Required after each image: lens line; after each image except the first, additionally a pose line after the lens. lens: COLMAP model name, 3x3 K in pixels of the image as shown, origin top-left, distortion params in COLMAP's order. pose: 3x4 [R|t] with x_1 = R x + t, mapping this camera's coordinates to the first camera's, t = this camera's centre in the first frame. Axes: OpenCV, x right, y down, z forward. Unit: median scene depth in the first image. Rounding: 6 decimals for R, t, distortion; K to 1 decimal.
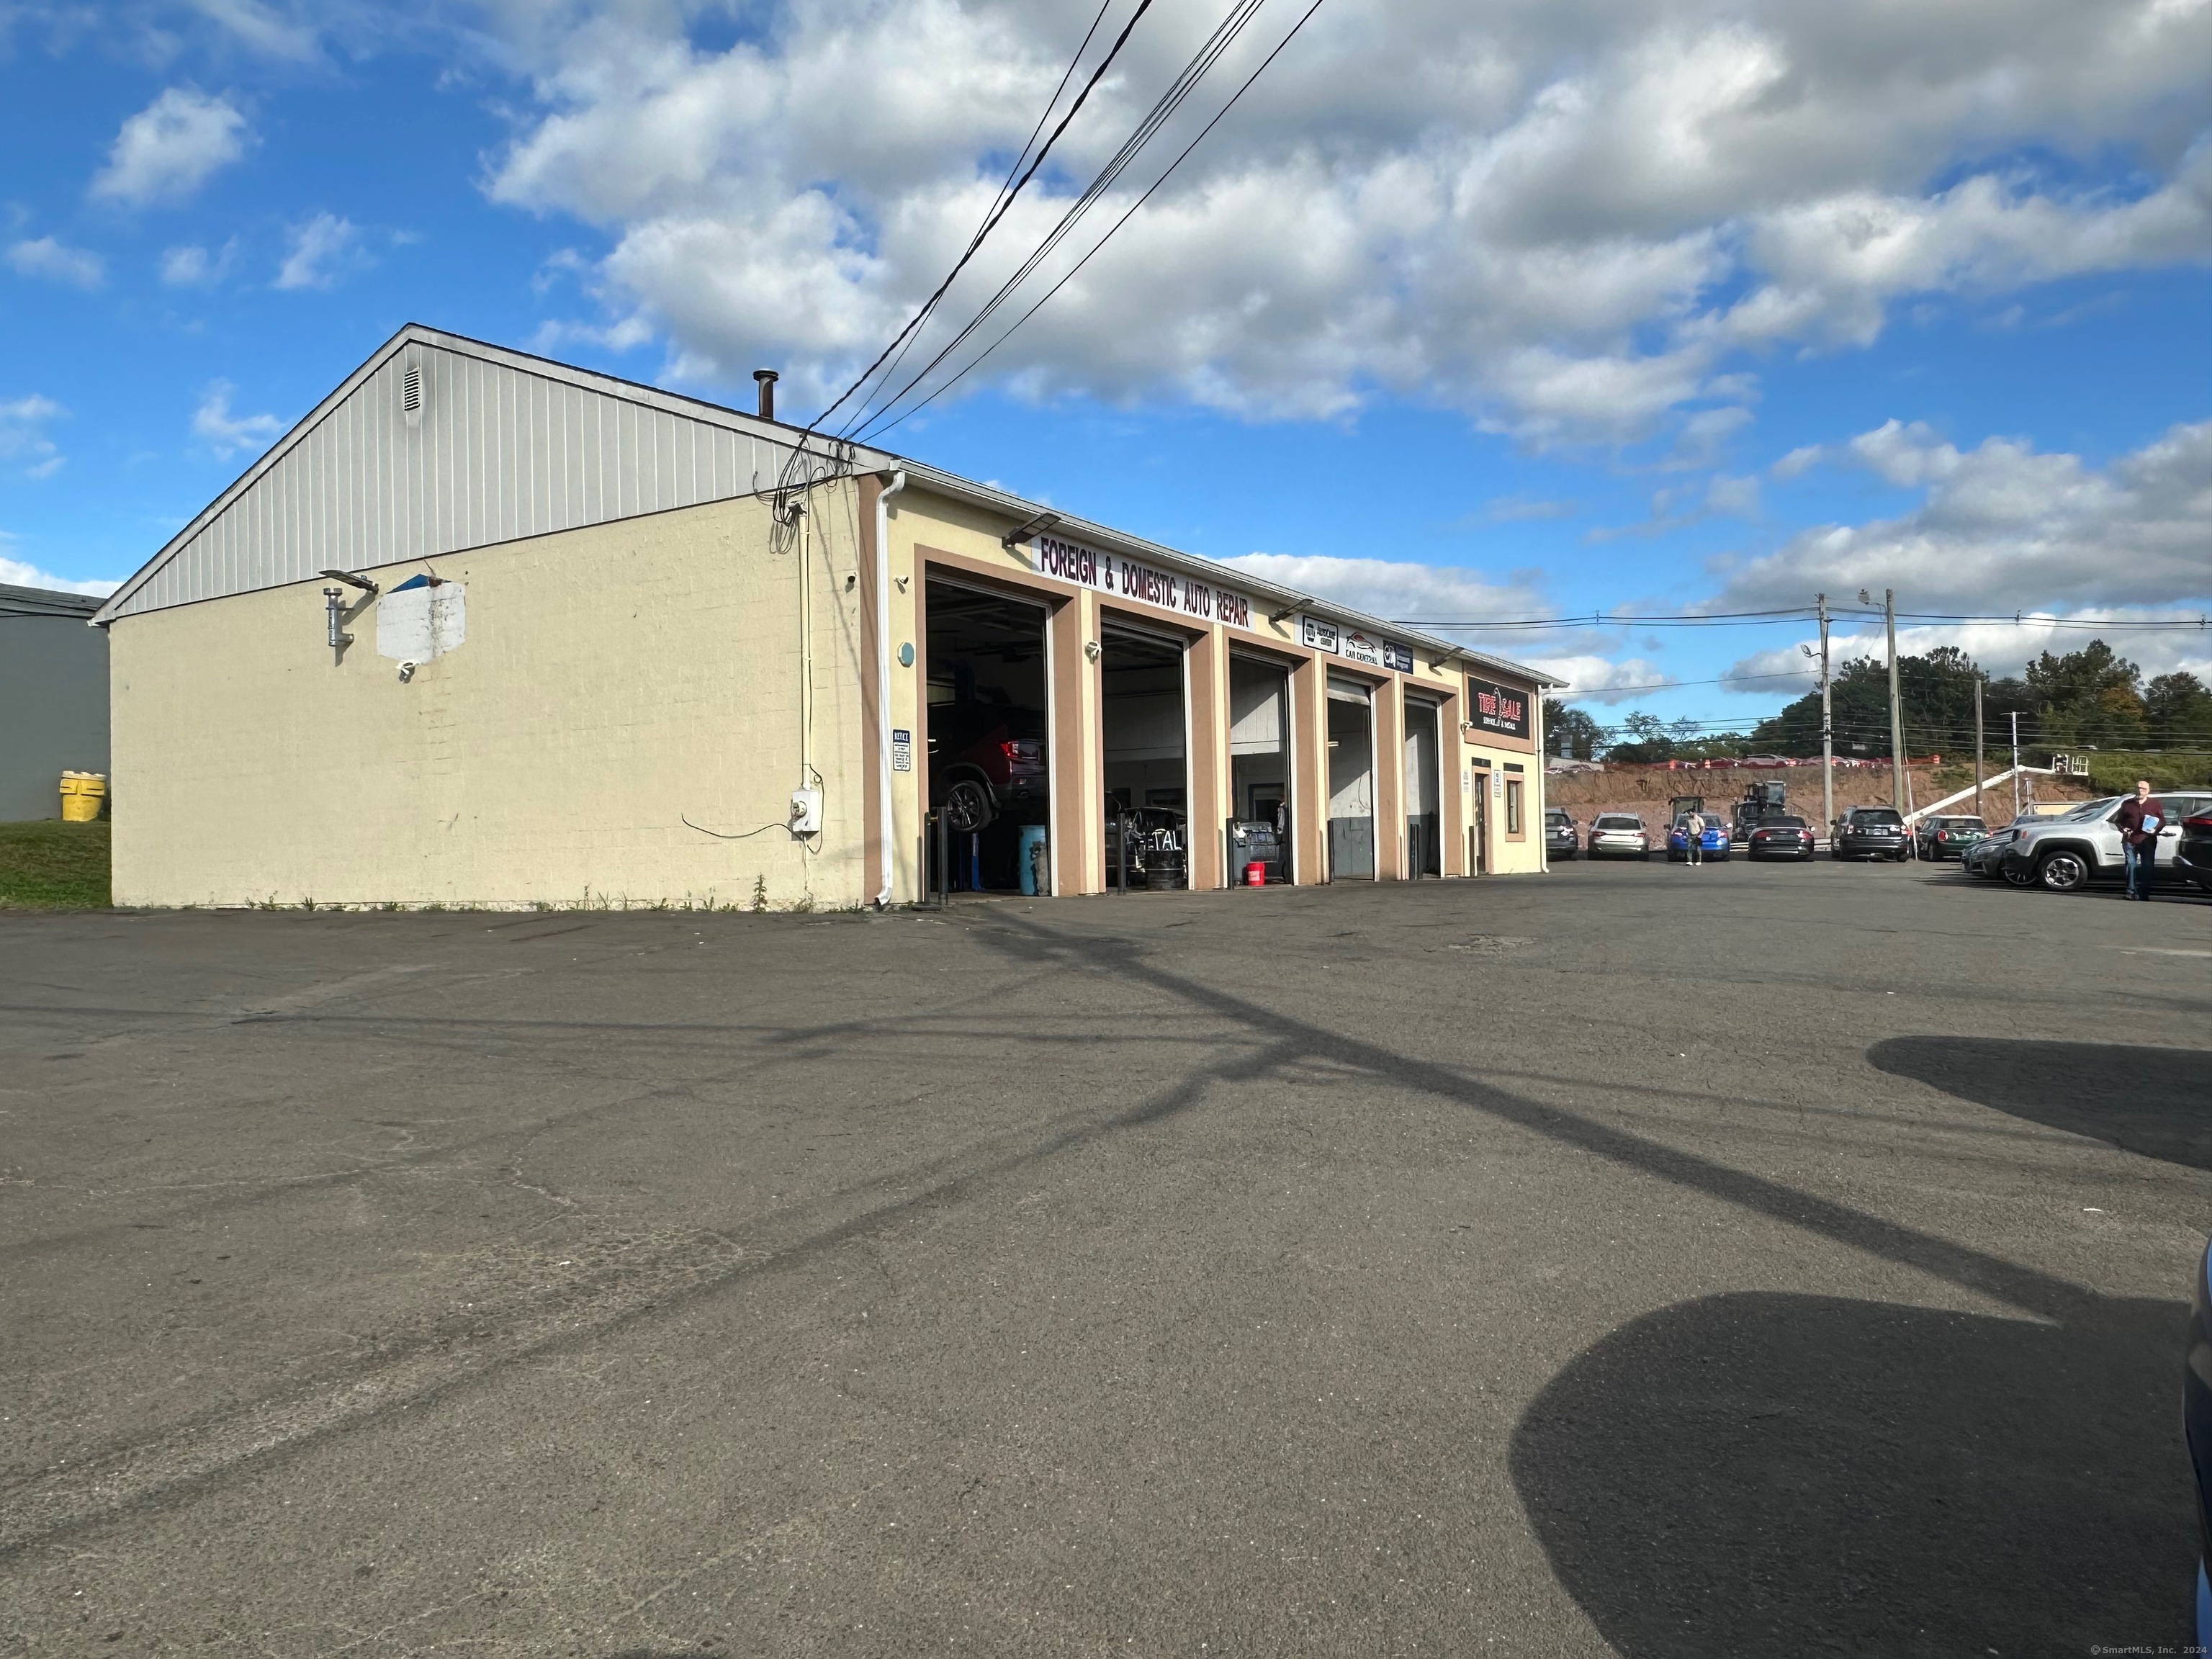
lens RADIAL K [[1554.1, 0, 1099.0], [0, 1554.1, 838.9], [0, 0, 1]] dist [0.001875, -0.000908]
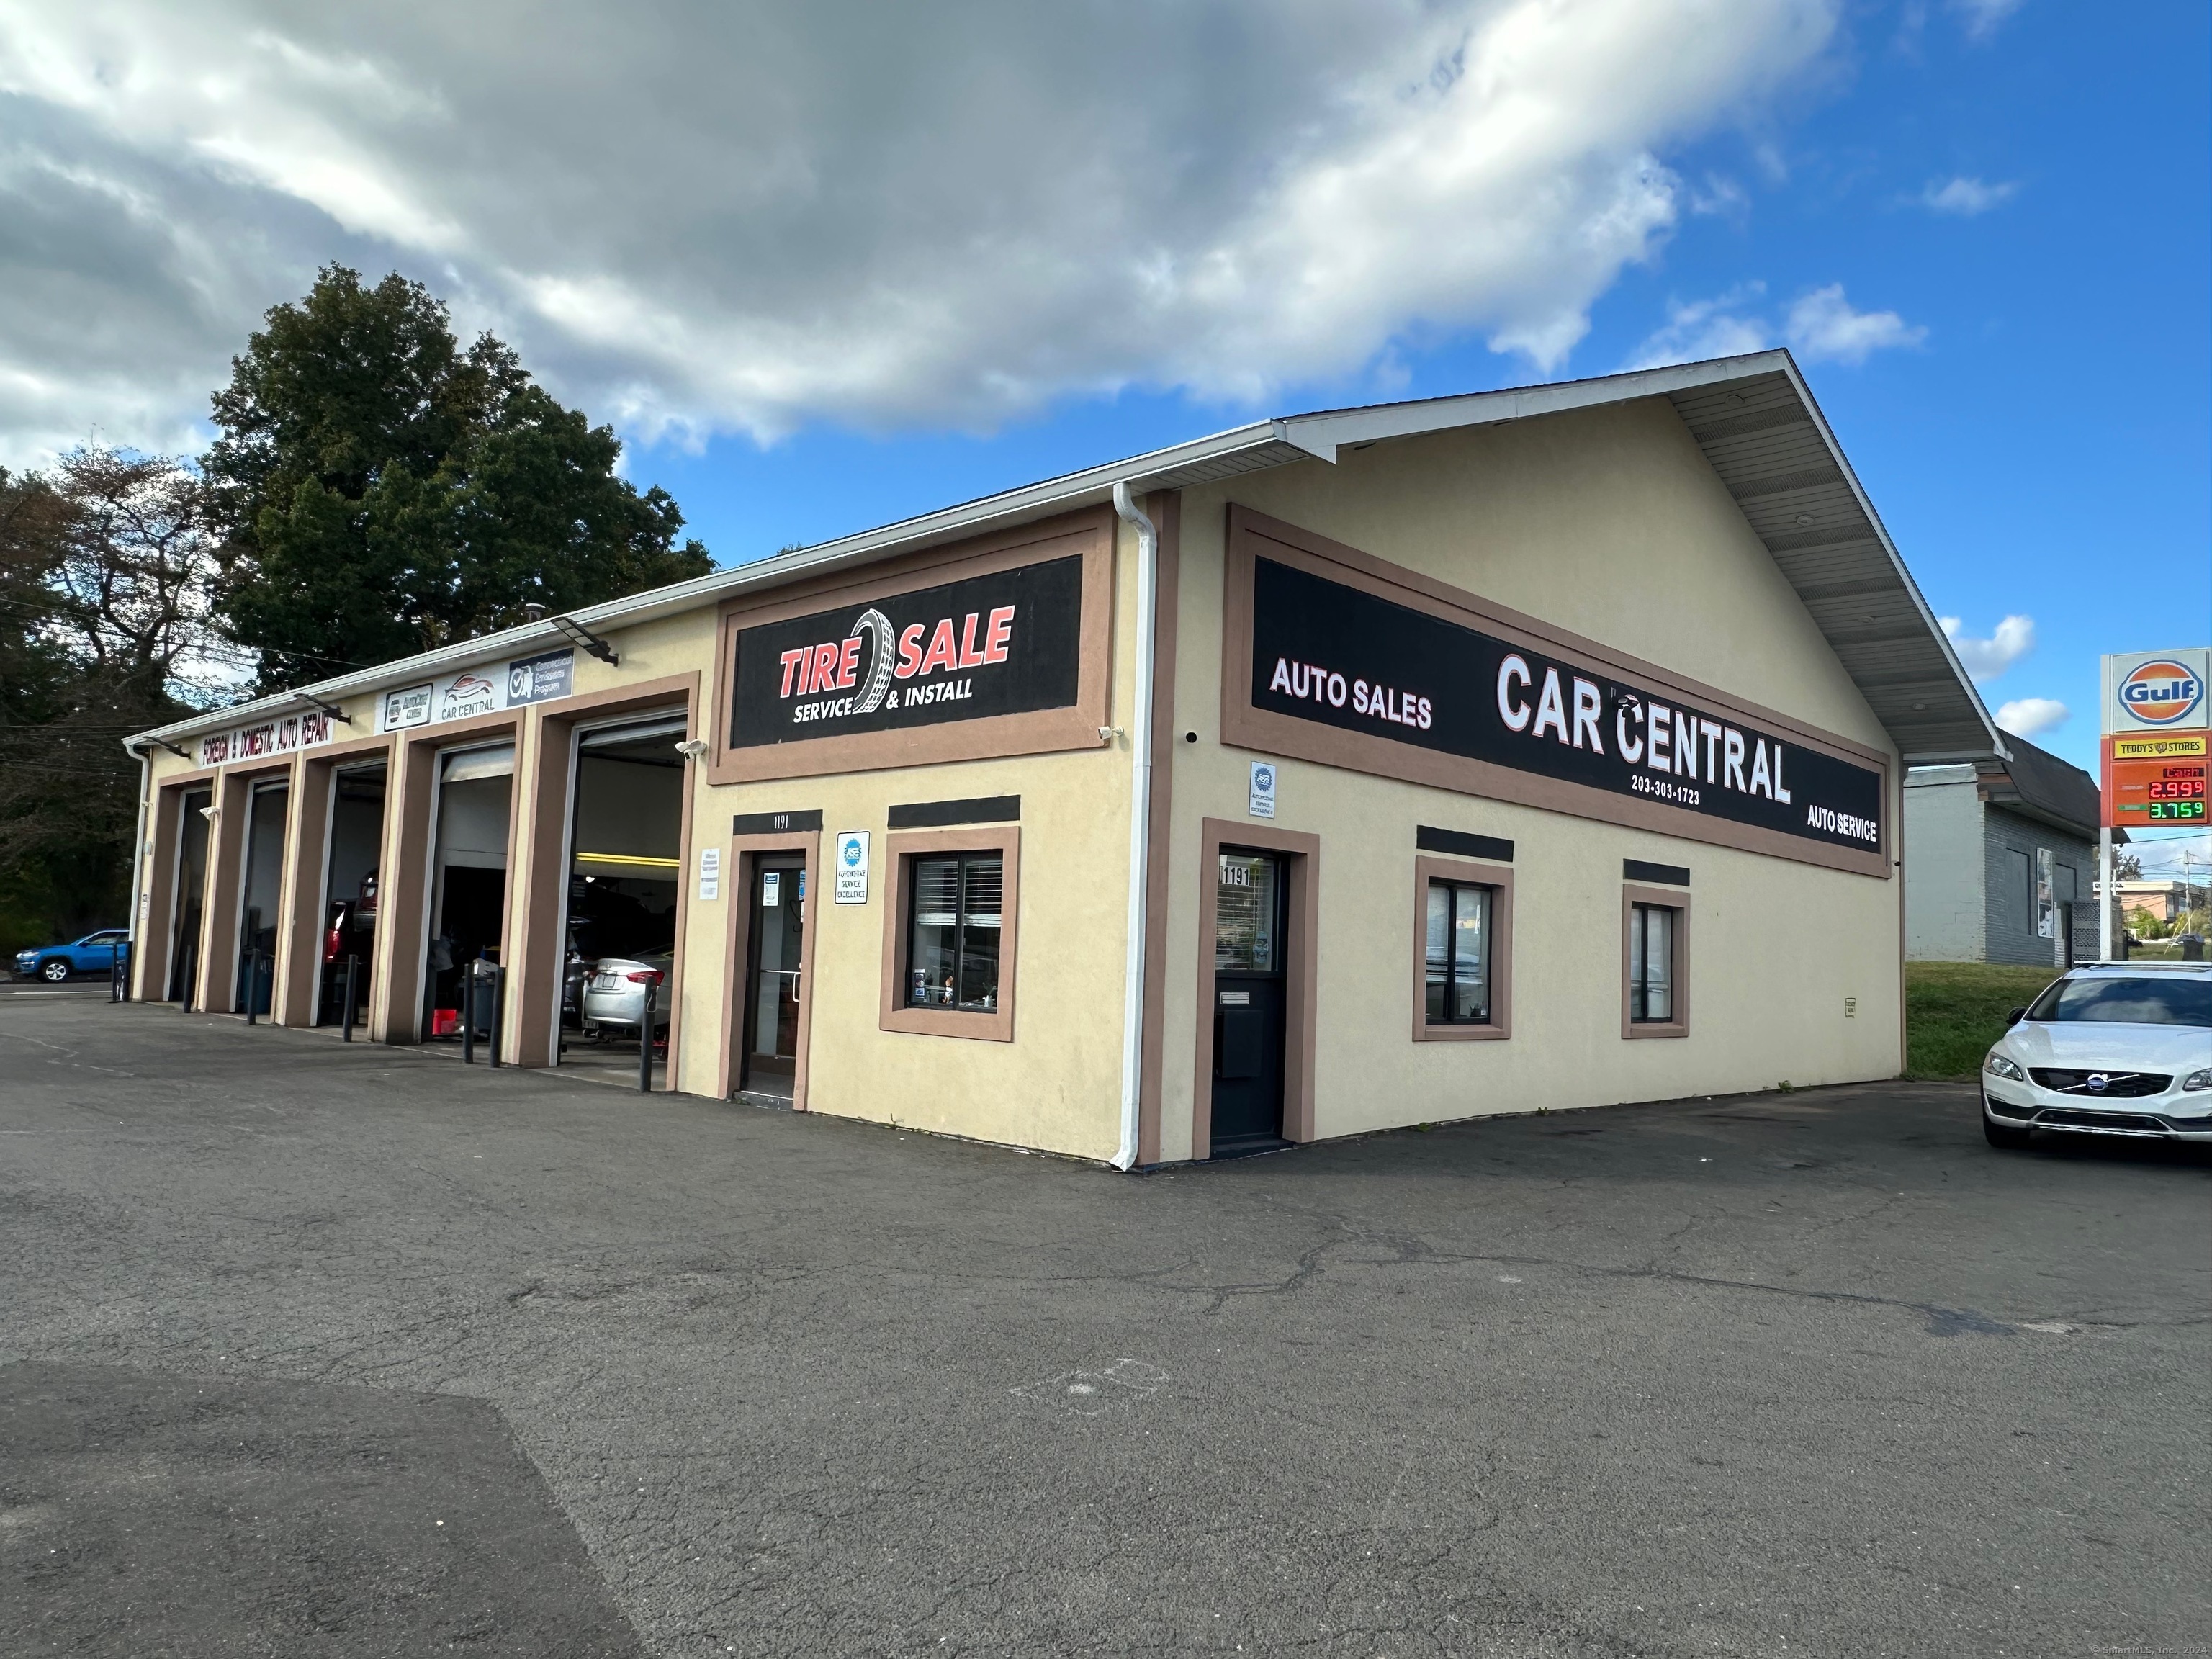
lens RADIAL K [[1508.8, 0, 1106.0], [0, 1508.8, 829.5], [0, 0, 1]] dist [0.048672, -0.069438]
pose [[-0.214383, -0.114339, -0.970034, 1.203270], [-0.049932, 0.993109, -0.106024, -0.021193], [0.975473, 0.025706, -0.218615, 2.329755]]
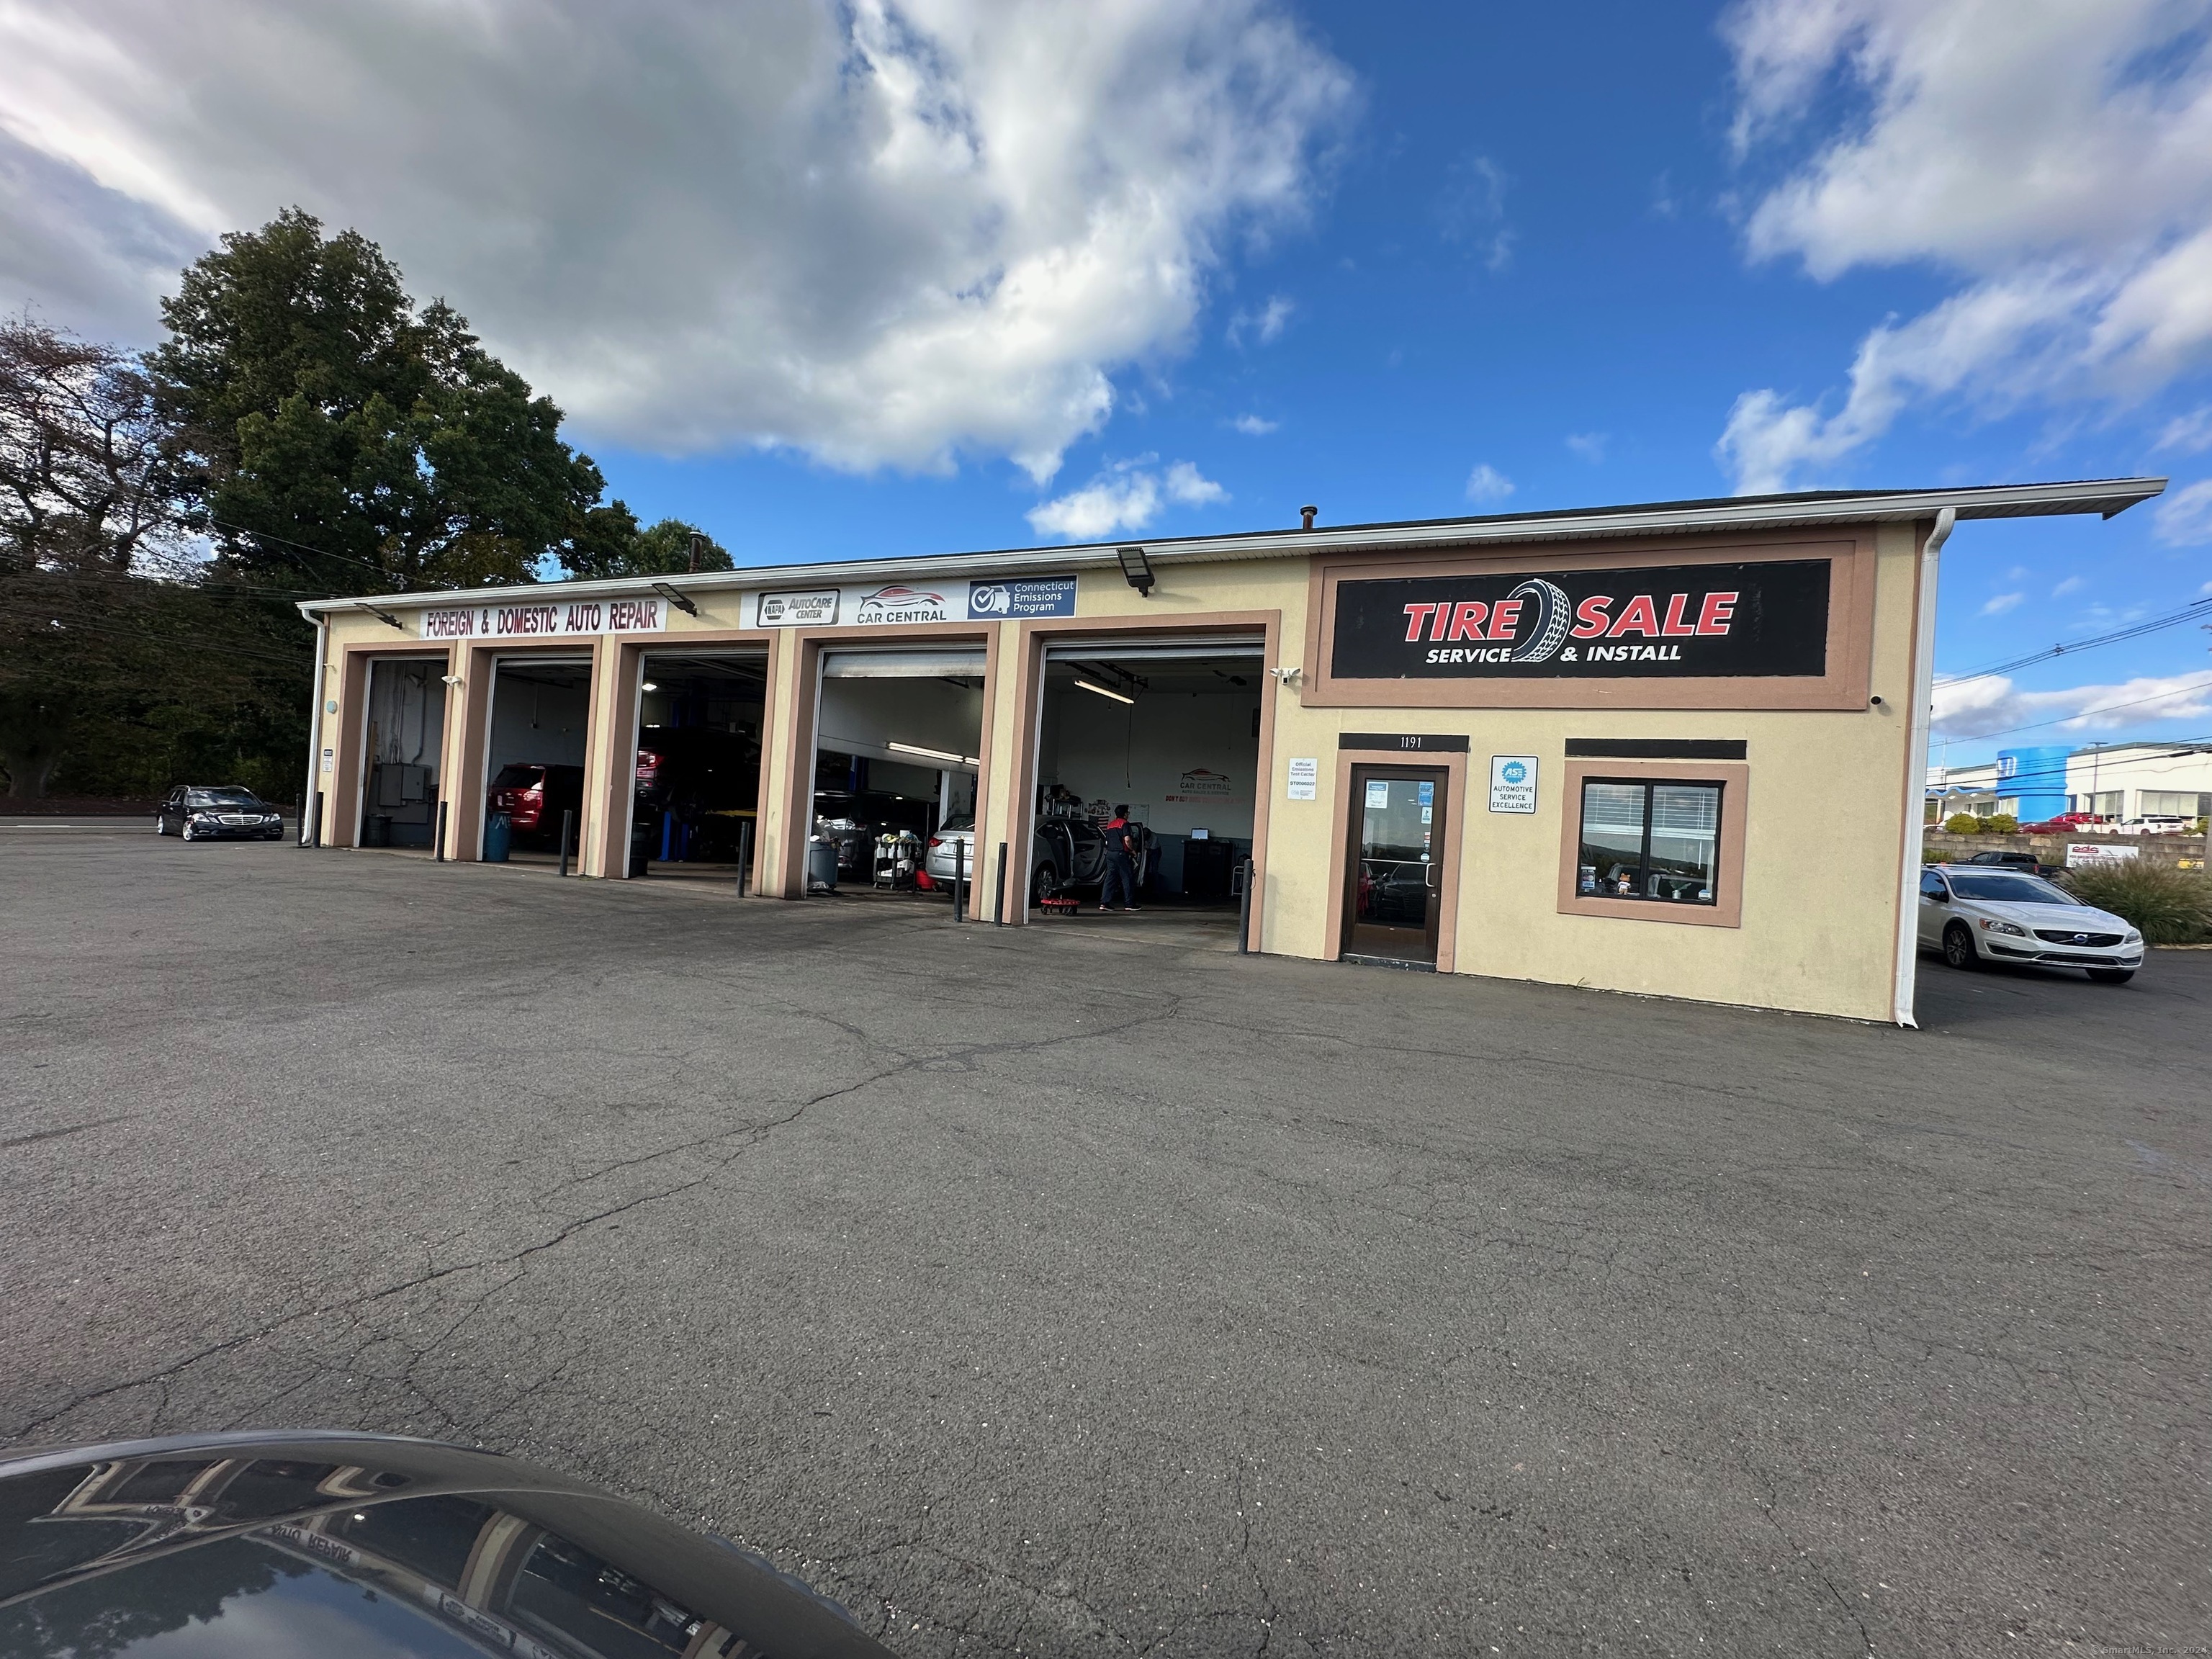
lens RADIAL K [[891.3, 0, 1106.0], [0, 891.3, 829.5], [0, 0, 1]] dist [-0.005546, -0.000412]
pose [[0.167486, -0.022388, -0.985620, 1.013849], [-0.071621, 0.996824, -0.034813, -0.009819], [0.983269, 0.076421, 0.165351, 1.717901]]
